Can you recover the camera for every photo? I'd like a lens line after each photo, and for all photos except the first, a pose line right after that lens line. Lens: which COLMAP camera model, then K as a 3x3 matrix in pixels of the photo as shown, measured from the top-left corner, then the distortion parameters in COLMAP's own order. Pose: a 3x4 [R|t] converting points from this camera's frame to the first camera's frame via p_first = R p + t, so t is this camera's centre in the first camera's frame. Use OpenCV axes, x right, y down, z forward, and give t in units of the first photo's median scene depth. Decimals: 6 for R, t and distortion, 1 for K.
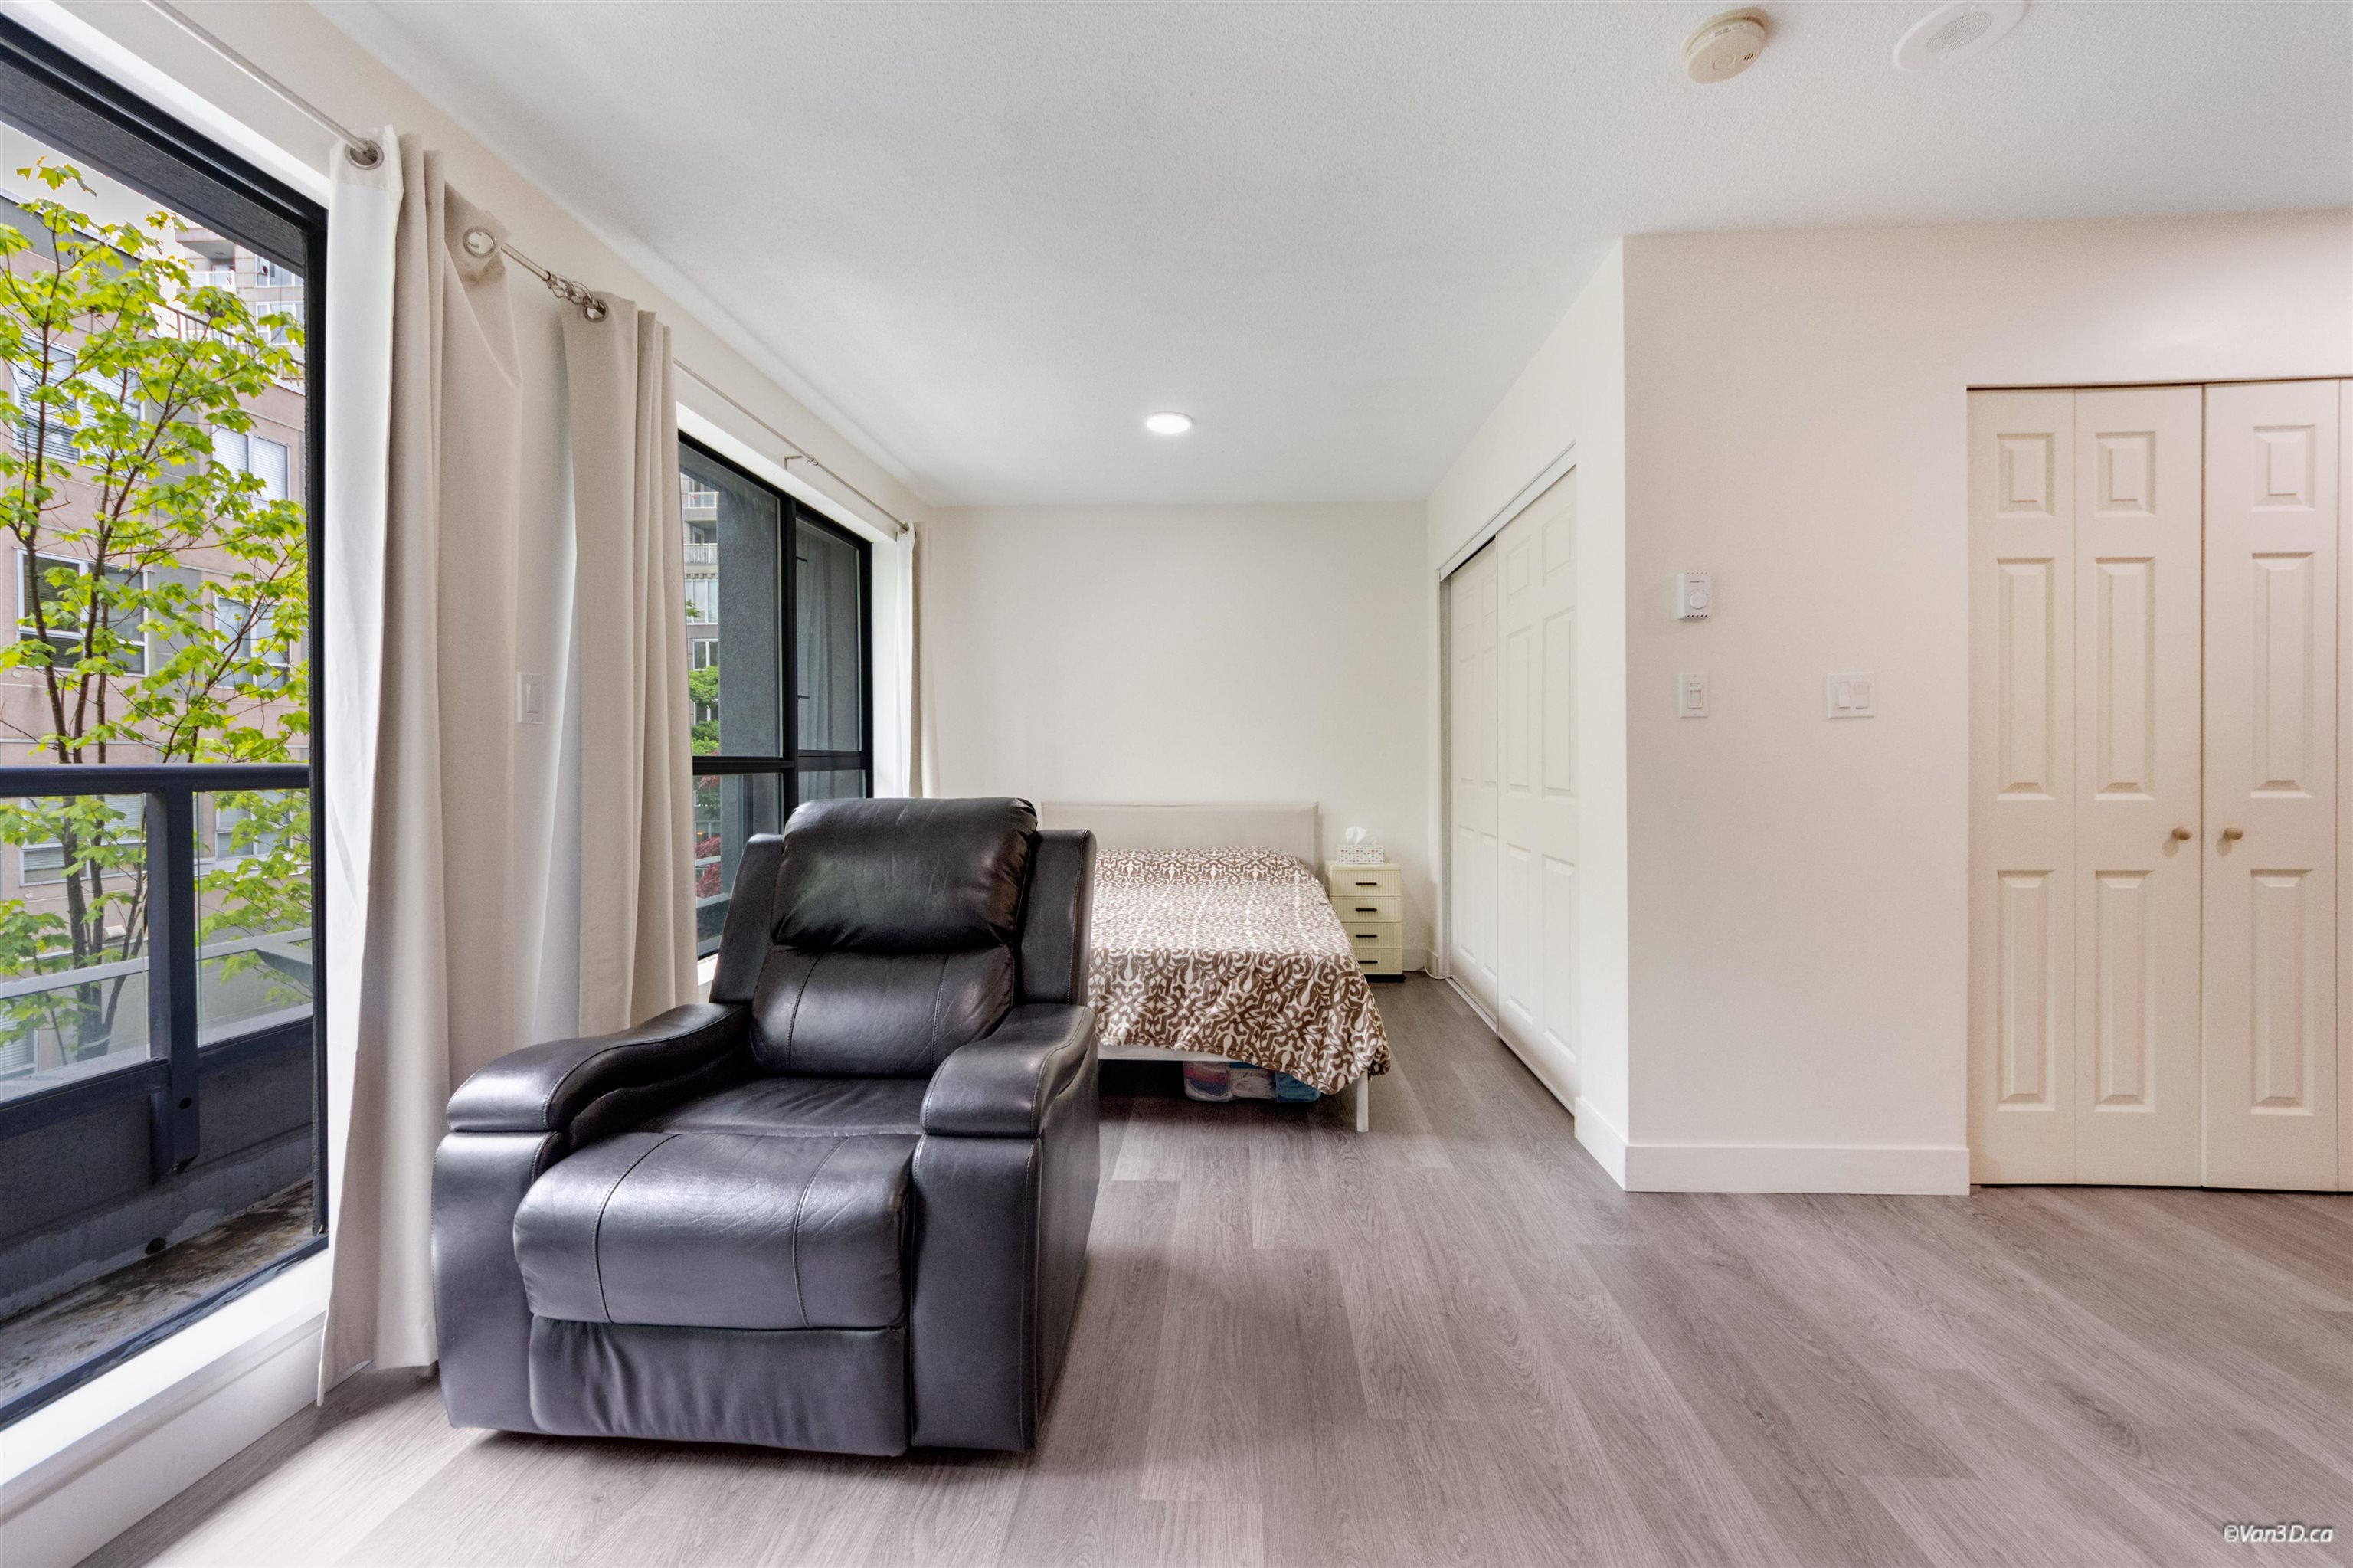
lens RADIAL K [[900.8, 0, 1192.1], [0, 900.8, 766.8], [0, 0, 1]] dist [-0.006936, 0.000704]
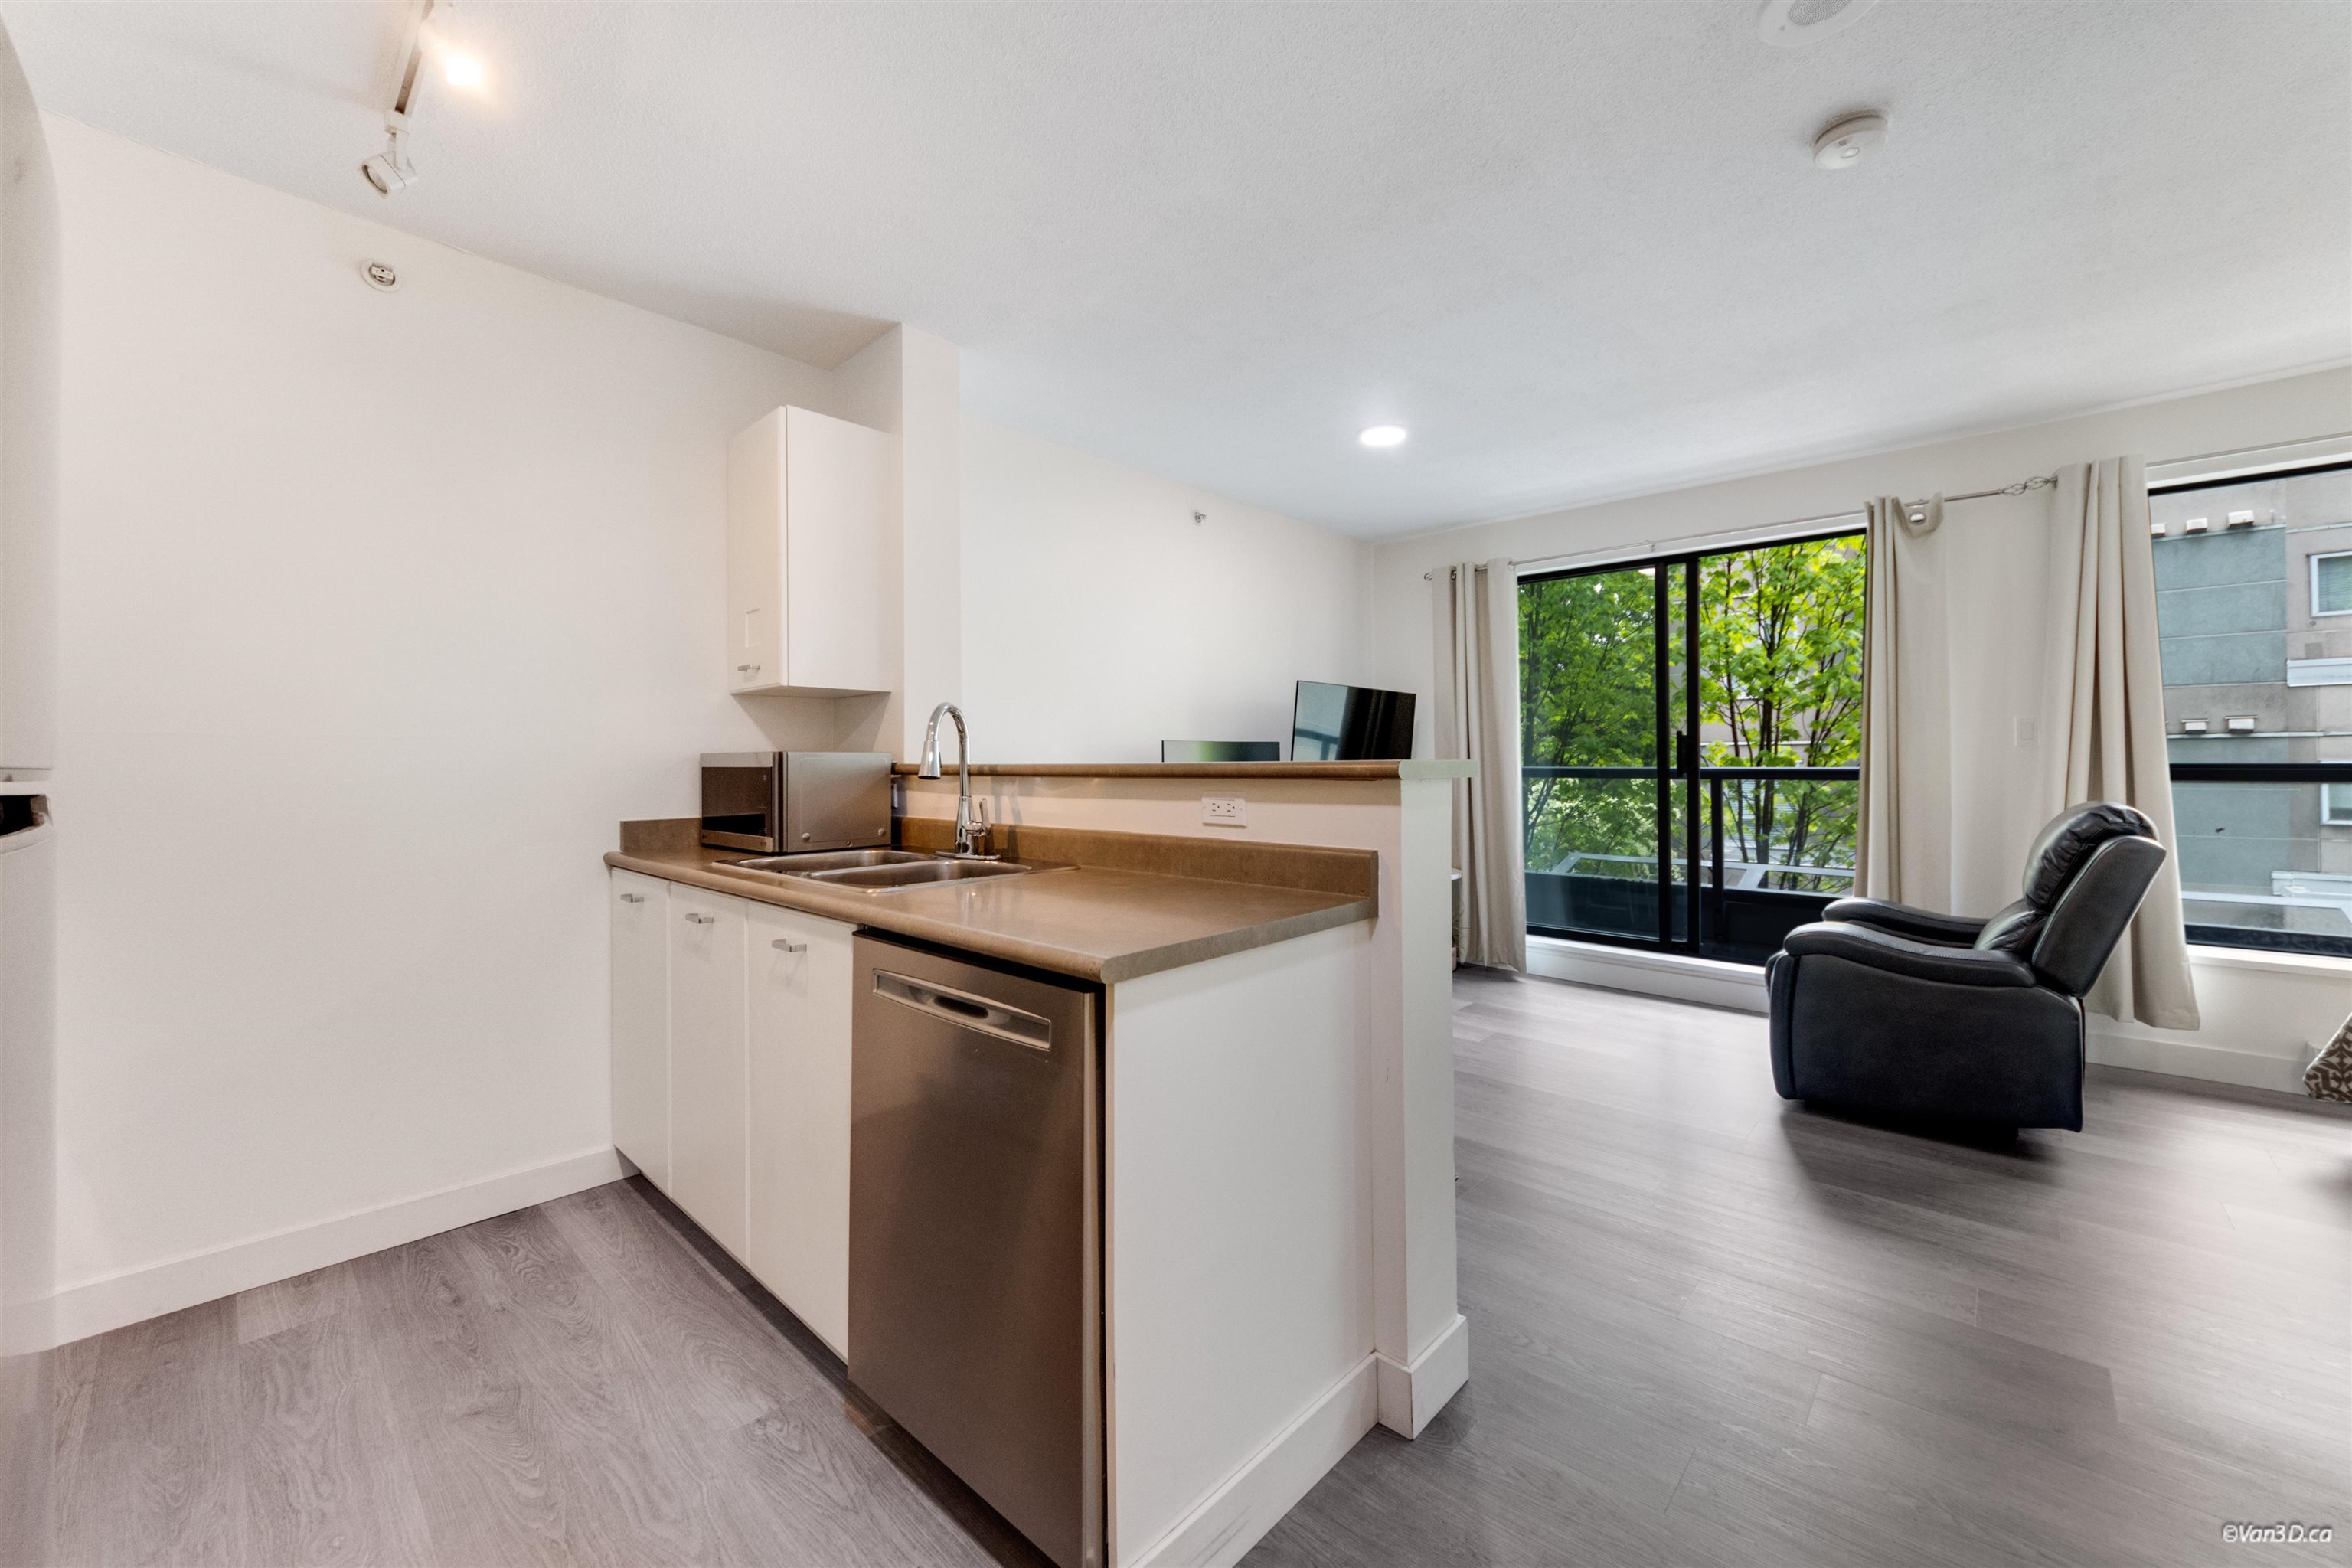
lens RADIAL K [[900.4, 0, 1189.4], [0, 900.4, 757.0], [0, 0, 1]] dist [-0.006936, 0.000704]
pose [[-0.644116, 0.006746, -0.764898, 1.426179], [0.000290, 0.999963, 0.008575, -0.035870], [0.764928, 0.005302, -0.644094, 0.795820]]
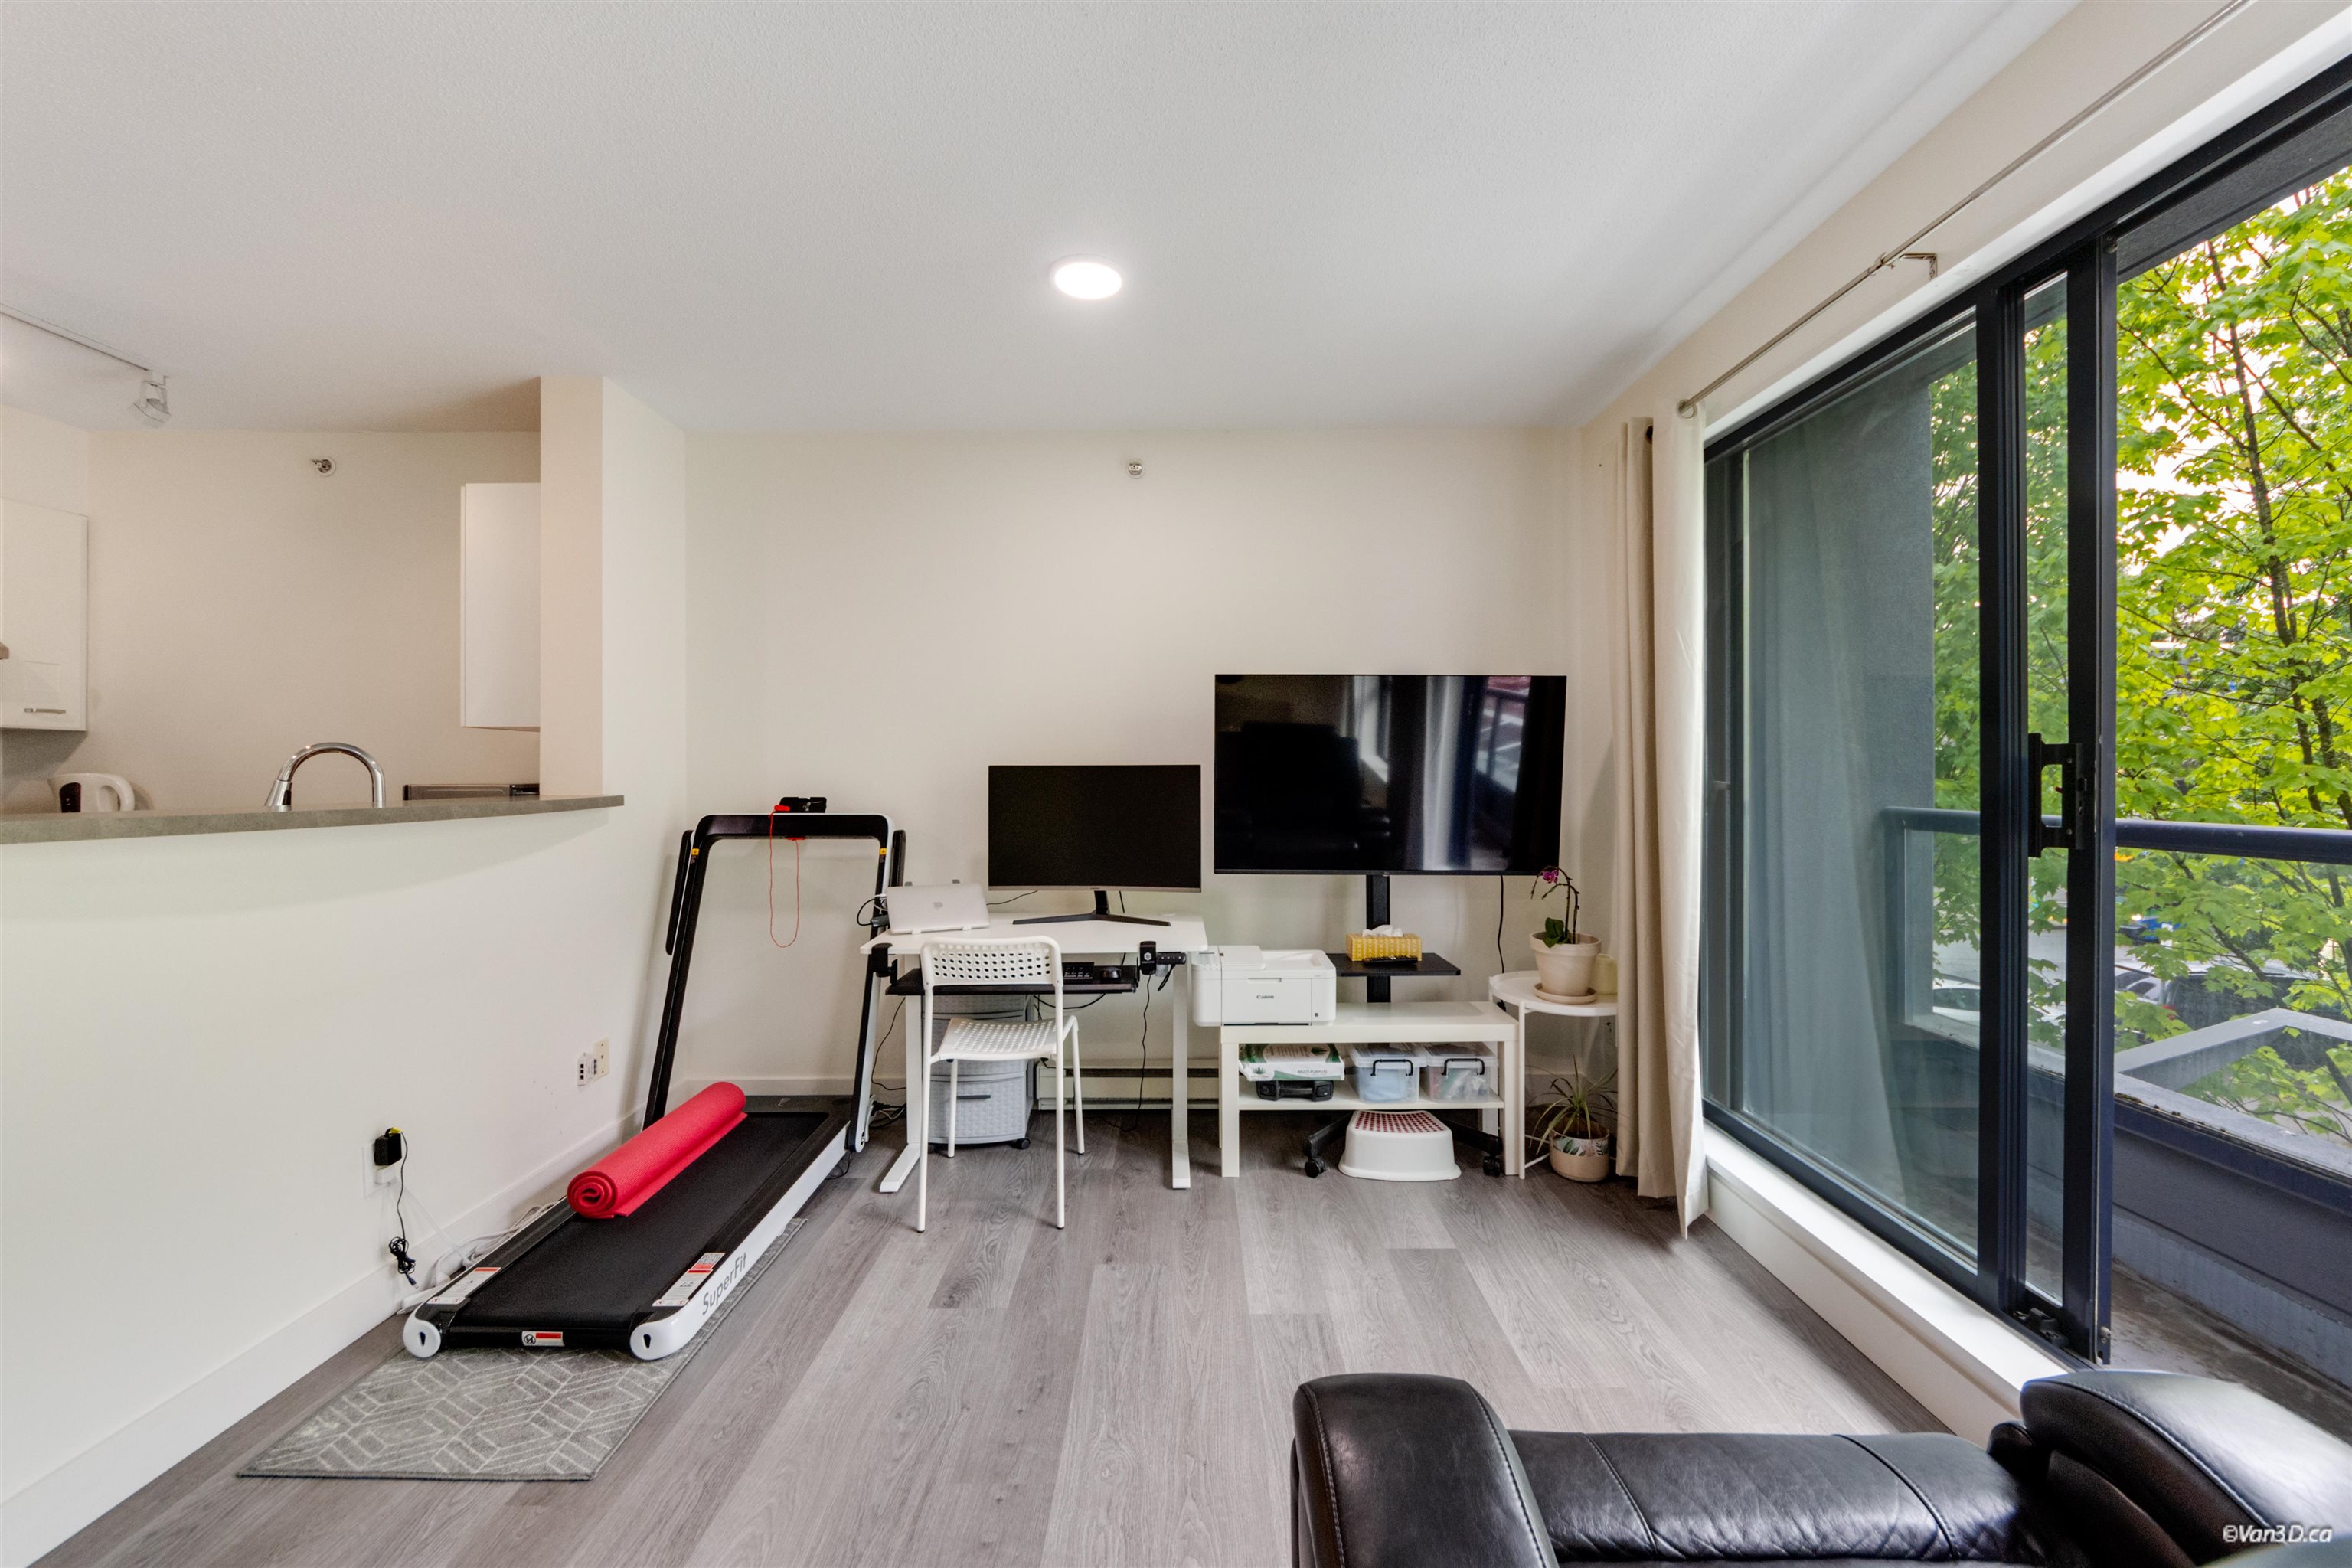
lens RADIAL K [[900.4, 0, 1185.3], [0, 900.4, 781.0], [0, 0, 1]] dist [-0.006936, 0.000704]
pose [[-0.999051, 0.006696, -0.043033, -0.034906], [0.005715, 0.999722, 0.022877, -0.057855], [0.043174, 0.022609, -0.998812, 1.025859]]
